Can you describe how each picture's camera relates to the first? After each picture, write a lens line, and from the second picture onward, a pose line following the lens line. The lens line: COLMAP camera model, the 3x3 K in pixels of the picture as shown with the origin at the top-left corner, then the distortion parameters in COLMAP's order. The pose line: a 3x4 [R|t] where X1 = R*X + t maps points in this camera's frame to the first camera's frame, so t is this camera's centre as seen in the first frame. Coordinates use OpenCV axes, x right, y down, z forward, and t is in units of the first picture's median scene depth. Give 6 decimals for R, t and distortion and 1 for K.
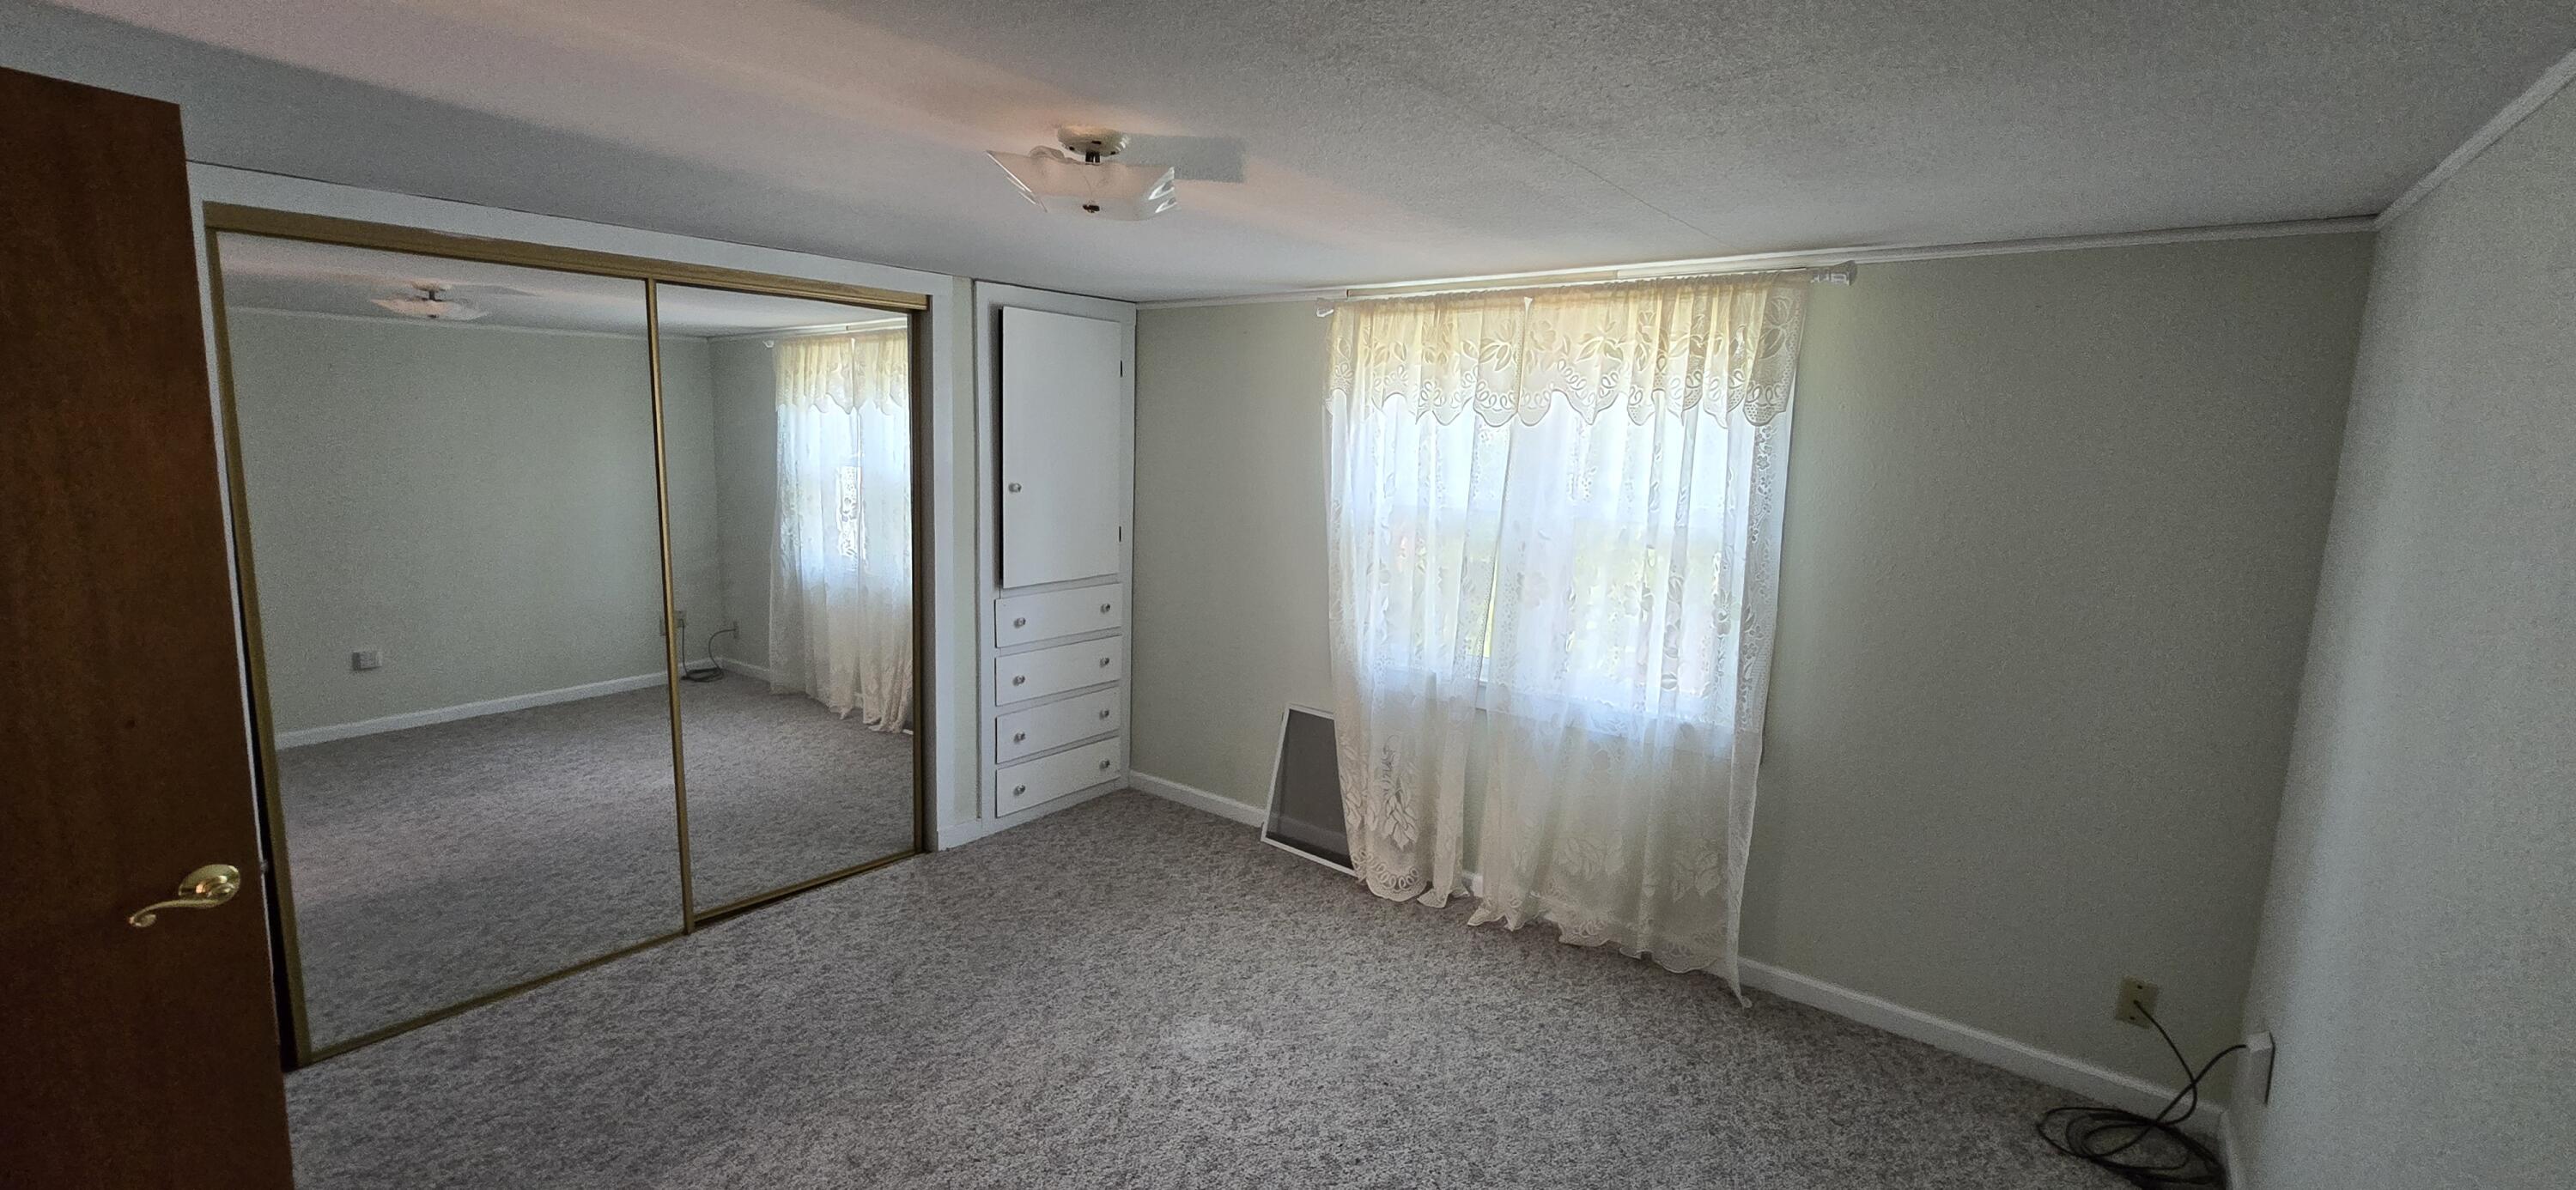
lens RADIAL K [[1051.8, 0, 1282.9], [0, 1051.8, 583.0], [0, 0, 1]] dist [0.001483, 0.000019]
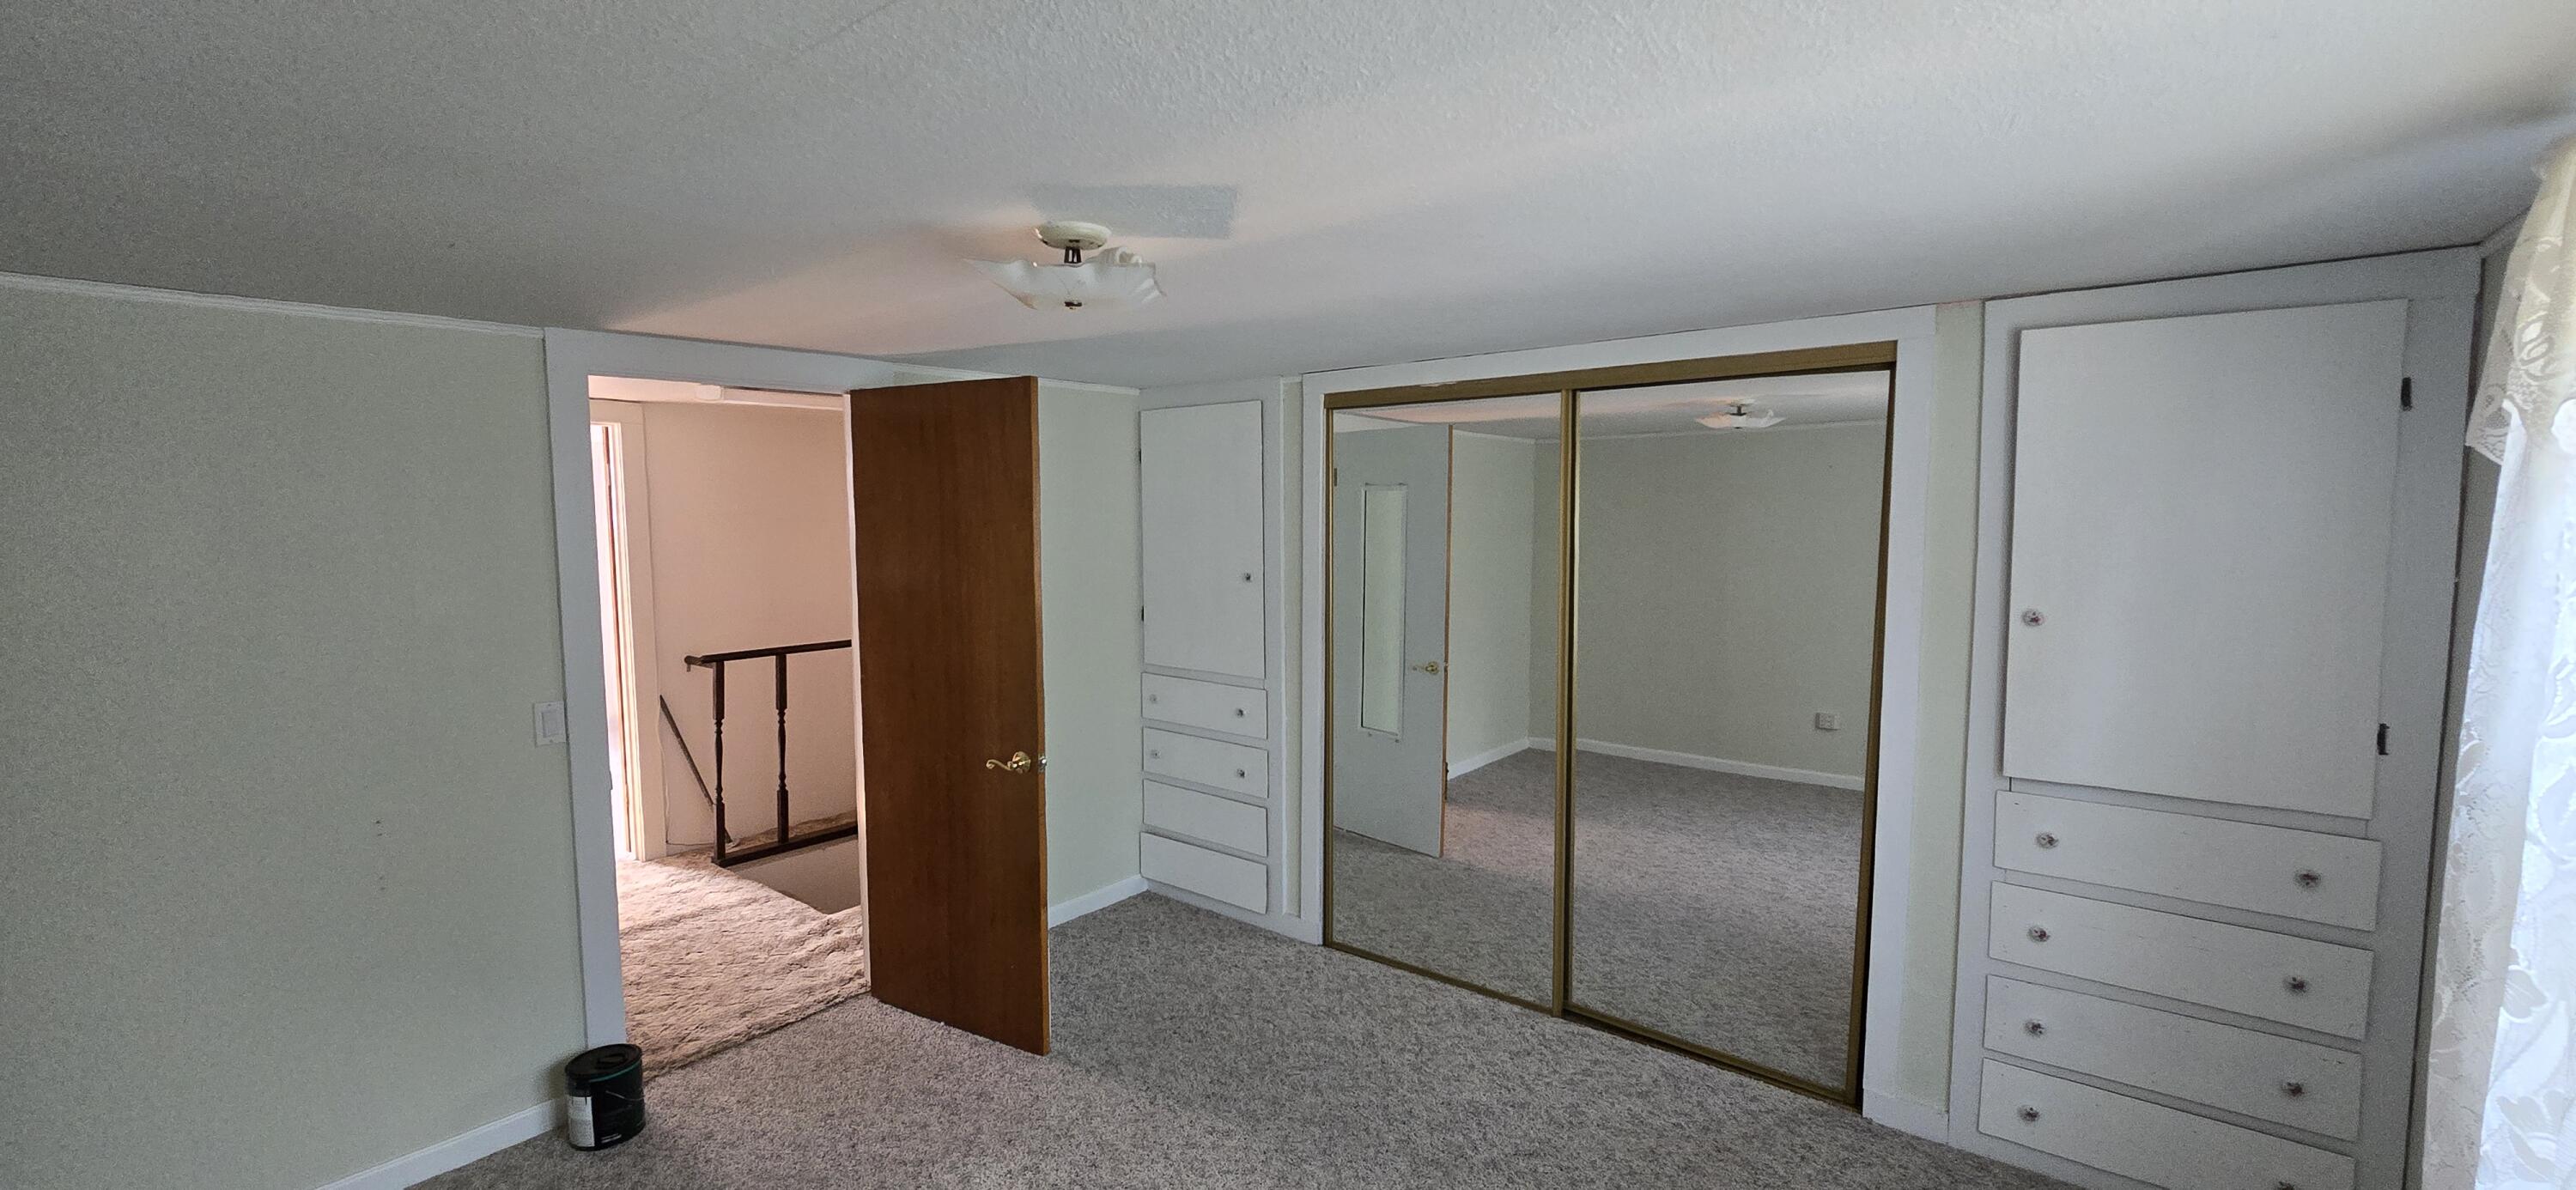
lens RADIAL K [[1051.8, 0, 1282.9], [0, 1051.8, 583.0], [0, 0, 1]] dist [0.001483, 0.000019]
pose [[-0.010542, 0.048651, -0.998760, 0.411708], [-0.134997, 0.989602, 0.049630, -0.092672], [0.990790, 0.135353, -0.003865, 0.639801]]
